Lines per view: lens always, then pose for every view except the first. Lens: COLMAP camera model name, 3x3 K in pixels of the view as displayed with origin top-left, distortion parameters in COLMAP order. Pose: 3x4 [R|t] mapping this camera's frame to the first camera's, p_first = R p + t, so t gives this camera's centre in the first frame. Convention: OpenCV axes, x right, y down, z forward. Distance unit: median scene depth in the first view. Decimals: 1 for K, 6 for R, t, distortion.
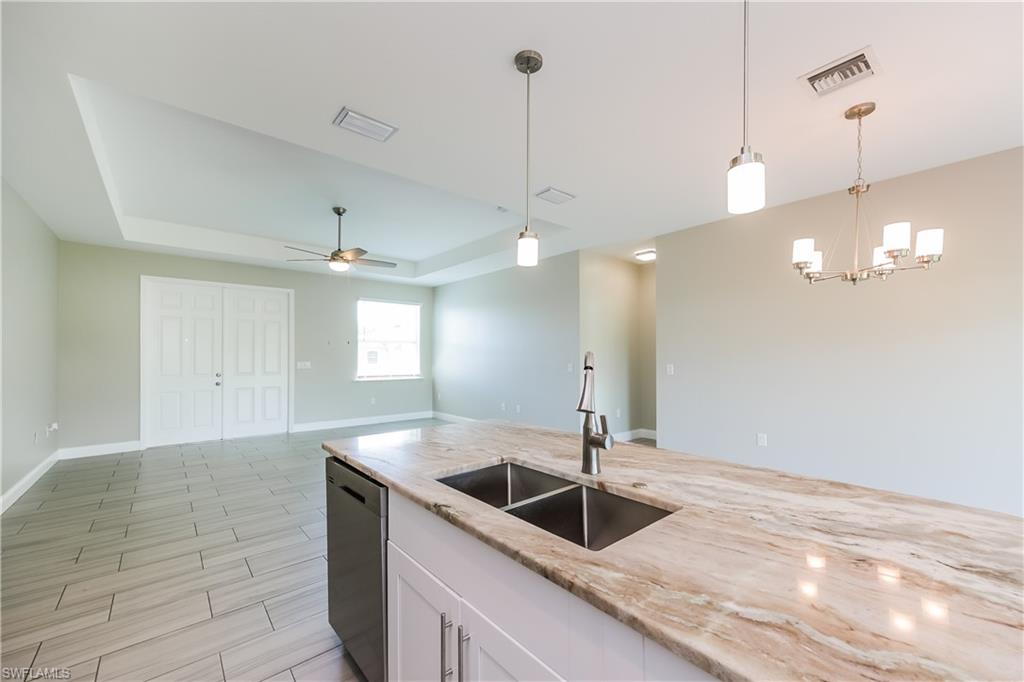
lens RADIAL K [[411.9, 0, 508.9], [0, 411.9, 347.4], [0, 0, 1]] dist [0.005943, 0.000090]
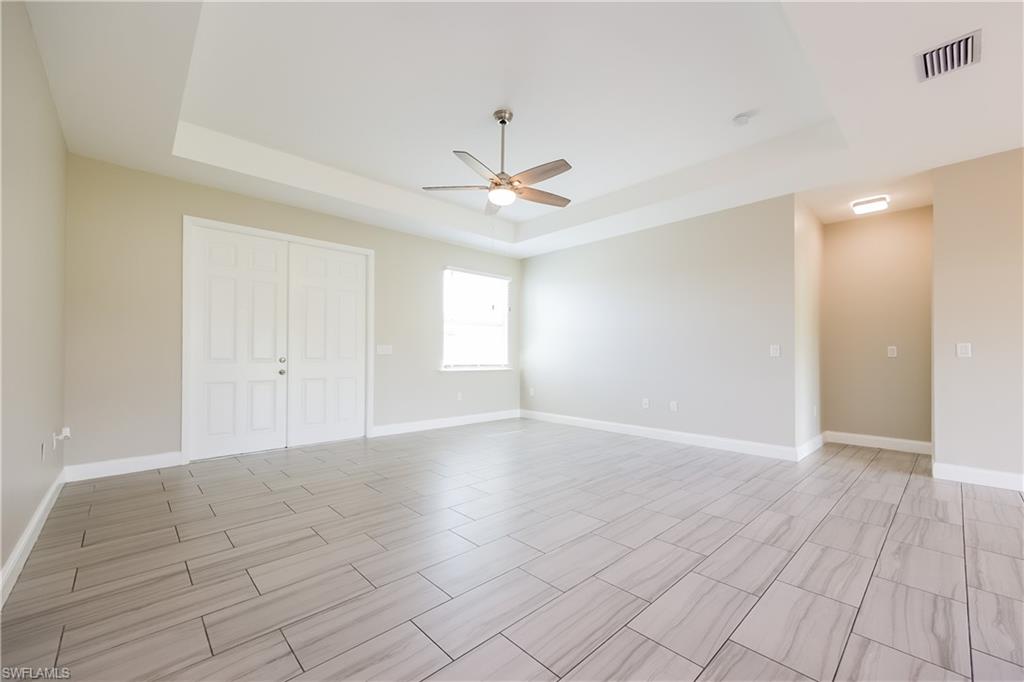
lens RADIAL K [[411.9, 0, 509.8], [0, 411.9, 348.4], [0, 0, 1]] dist [0.005943, 0.000090]
pose [[0.998427, 0.006358, 0.055710, -0.333908], [-0.006613, 0.999968, 0.004399, 0.039091], [-0.055681, -0.004760, 0.998437, 0.238902]]
